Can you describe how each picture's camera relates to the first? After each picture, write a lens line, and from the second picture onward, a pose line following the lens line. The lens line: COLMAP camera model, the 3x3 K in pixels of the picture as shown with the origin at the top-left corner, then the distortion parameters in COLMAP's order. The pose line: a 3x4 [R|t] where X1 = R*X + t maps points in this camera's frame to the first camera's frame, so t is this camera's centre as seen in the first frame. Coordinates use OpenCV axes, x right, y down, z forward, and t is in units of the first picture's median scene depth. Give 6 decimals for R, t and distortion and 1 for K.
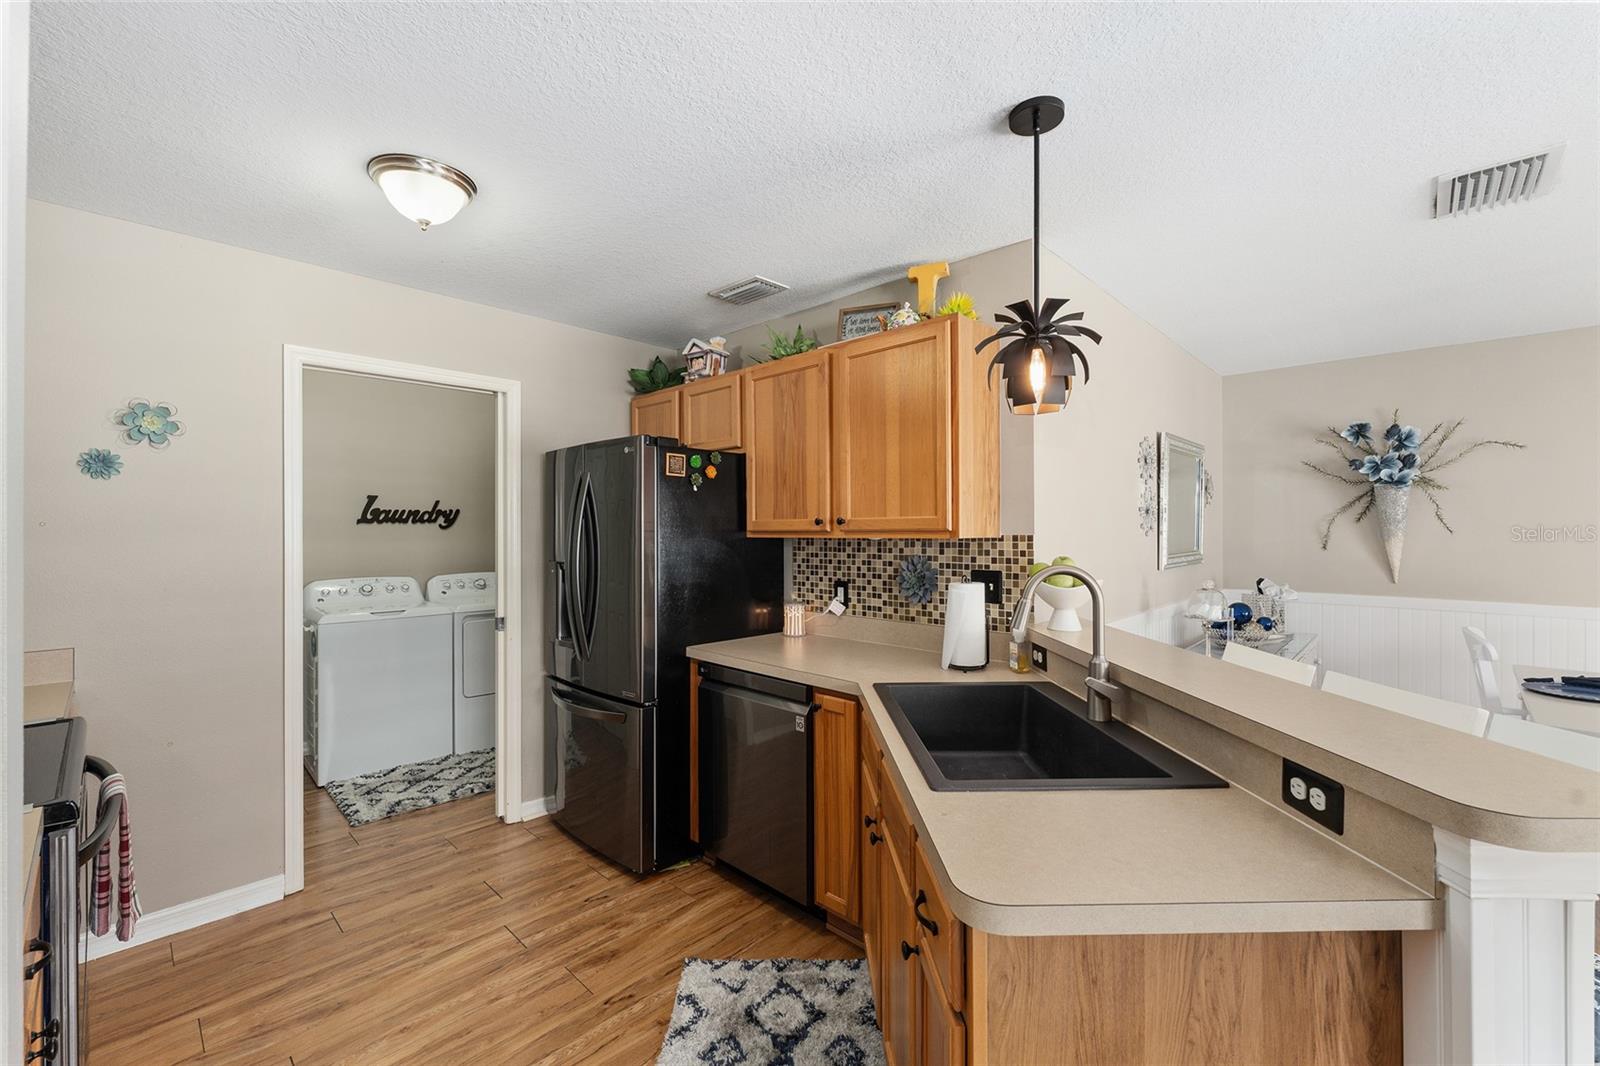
lens RADIAL K [[648.0, 0, 787.6], [0, 648.0, 533.2], [0, 0, 1]] dist [-0.002631, 0.000567]
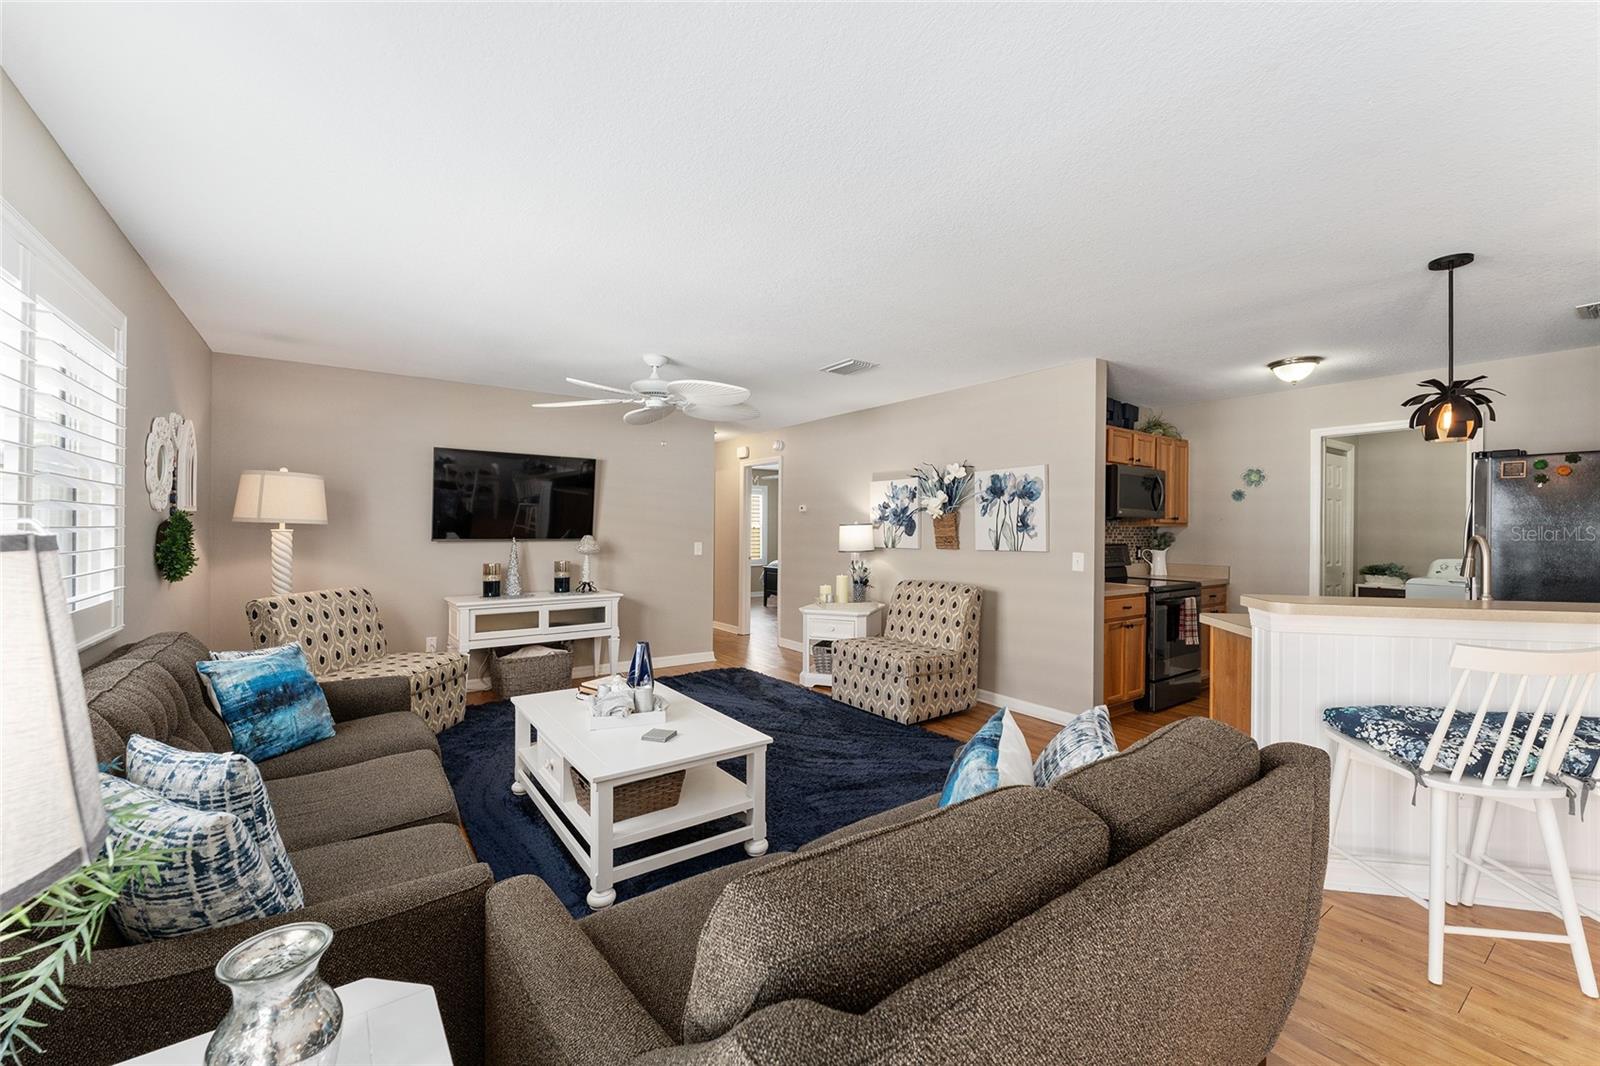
lens RADIAL K [[648.0, 0, 792.4], [0, 648.0, 529.9], [0, 0, 1]] dist [-0.002631, 0.000567]
pose [[-0.185794, 0.003527, -0.982582, 1.387171], [-0.012064, 0.999910, 0.005871, 0.027402], [0.982515, 0.012945, -0.185735, -0.195272]]
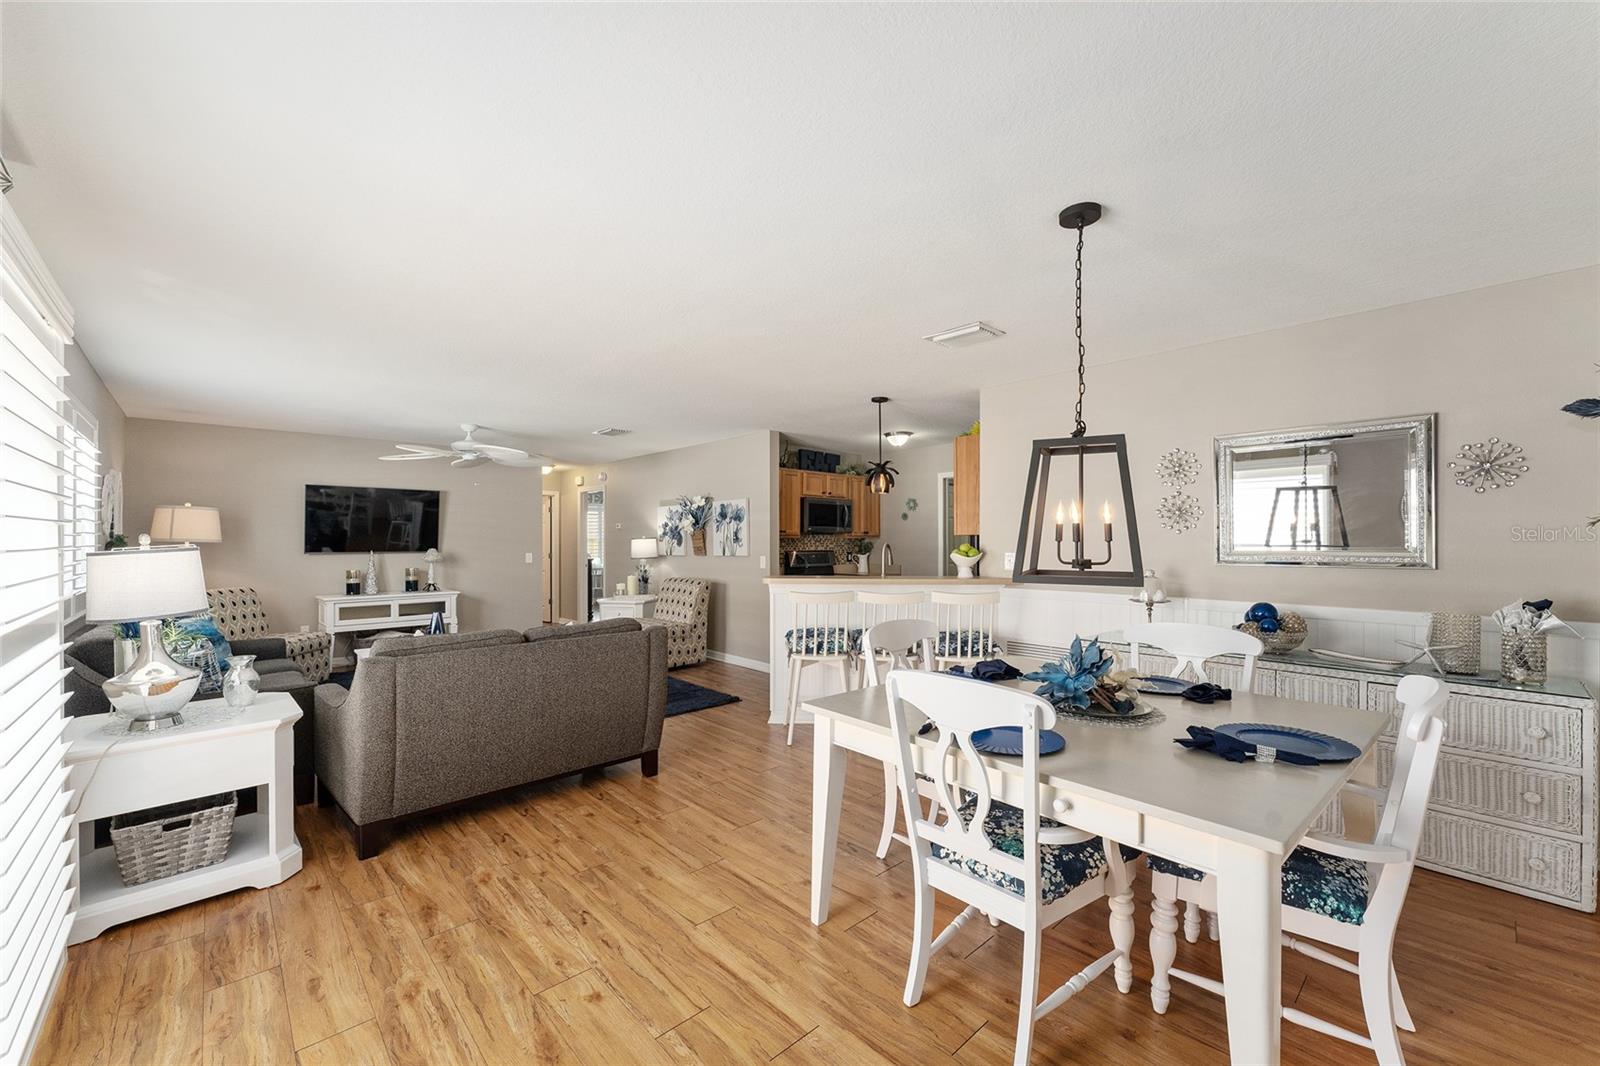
lens RADIAL K [[648.0, 0, 797.9], [0, 648.0, 538.0], [0, 0, 1]] dist [-0.002631, 0.000567]
pose [[-0.056923, -0.001199, -0.998378, 2.122113], [-0.003472, 0.999993, -0.001003, 0.017680], [0.998373, 0.003410, -0.056927, 0.470805]]
